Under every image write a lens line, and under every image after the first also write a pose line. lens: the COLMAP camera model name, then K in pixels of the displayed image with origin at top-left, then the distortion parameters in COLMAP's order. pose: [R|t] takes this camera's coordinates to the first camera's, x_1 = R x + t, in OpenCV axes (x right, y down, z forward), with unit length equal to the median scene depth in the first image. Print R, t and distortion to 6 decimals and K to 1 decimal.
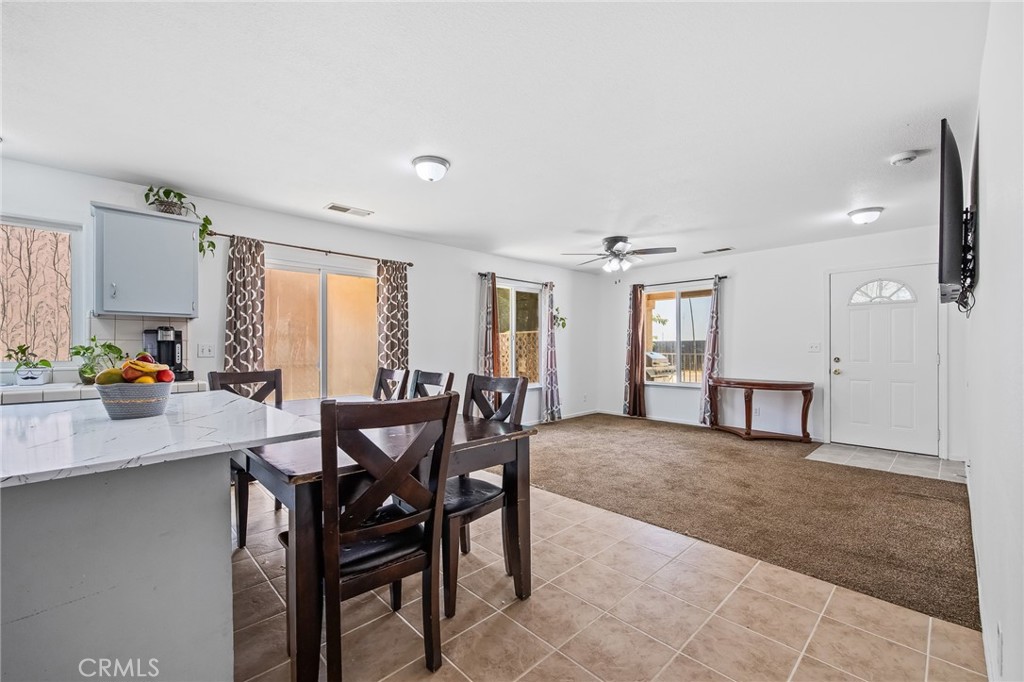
lens RADIAL K [[421.2, 0, 519.9], [0, 421.2, 347.7], [0, 0, 1]] dist [0.002934, 0.001188]
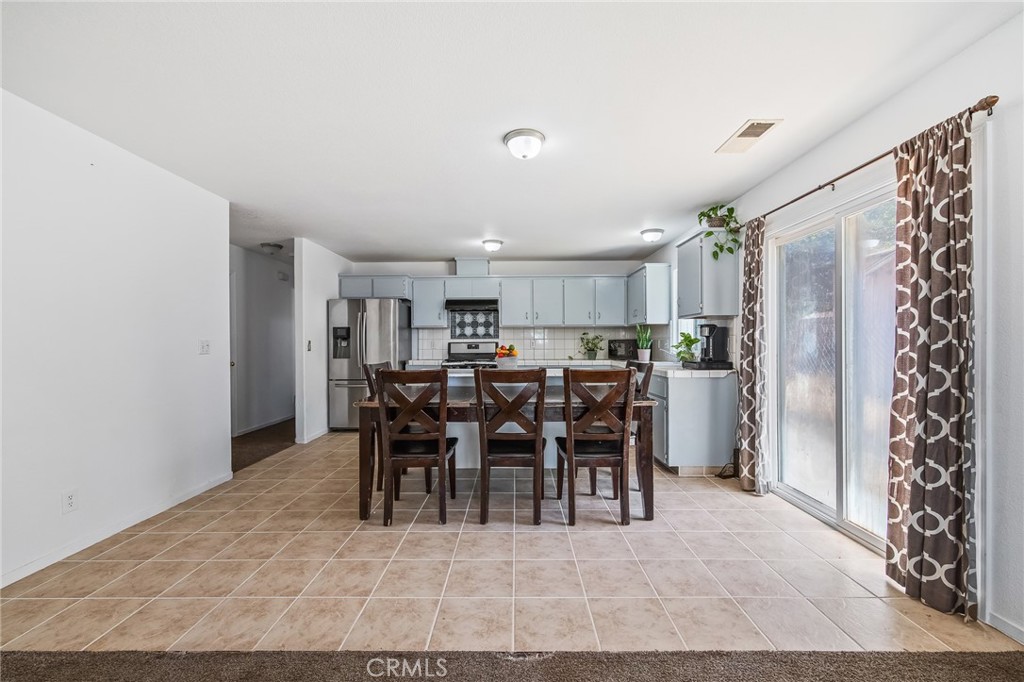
lens RADIAL K [[421.2, 0, 515.0], [0, 421.2, 347.3], [0, 0, 1]] dist [0.002934, 0.001188]
pose [[-0.709206, 0.014662, -0.704848, 0.379515], [0.006257, 0.999875, 0.014504, -0.004429], [0.704973, 0.005875, -0.709210, 1.393619]]
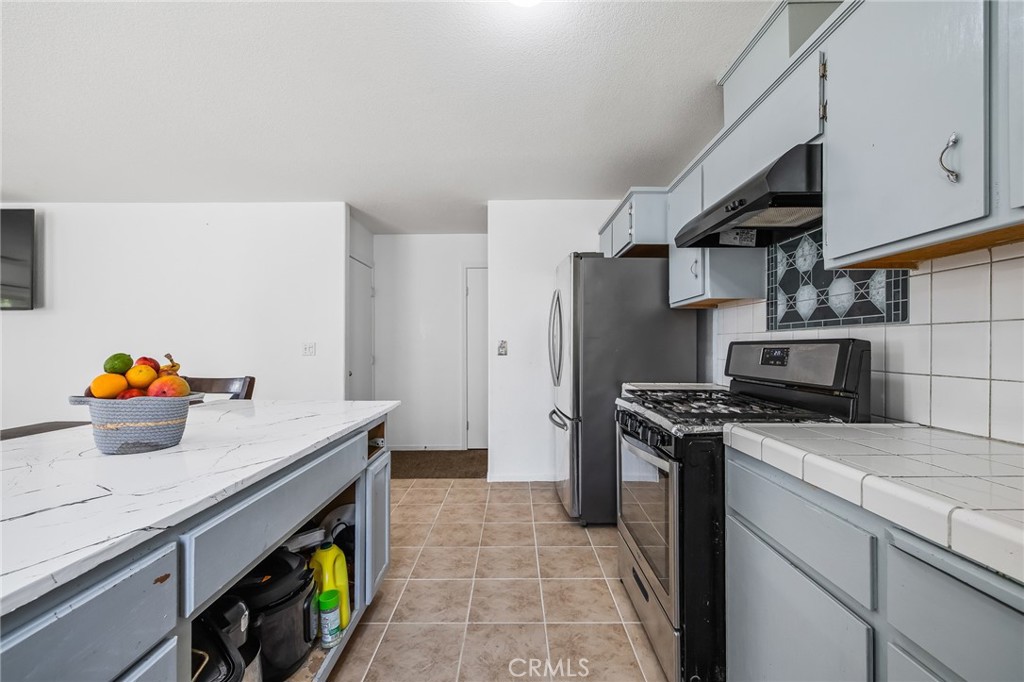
lens RADIAL K [[421.2, 0, 516.7], [0, 421.2, 336.2], [0, 0, 1]] dist [0.002934, 0.001188]
pose [[-0.705408, 0.024043, 0.708394, -0.923569], [0.011416, 0.999680, -0.022562, 0.001500], [-0.708710, -0.007828, -0.705457, 0.548054]]
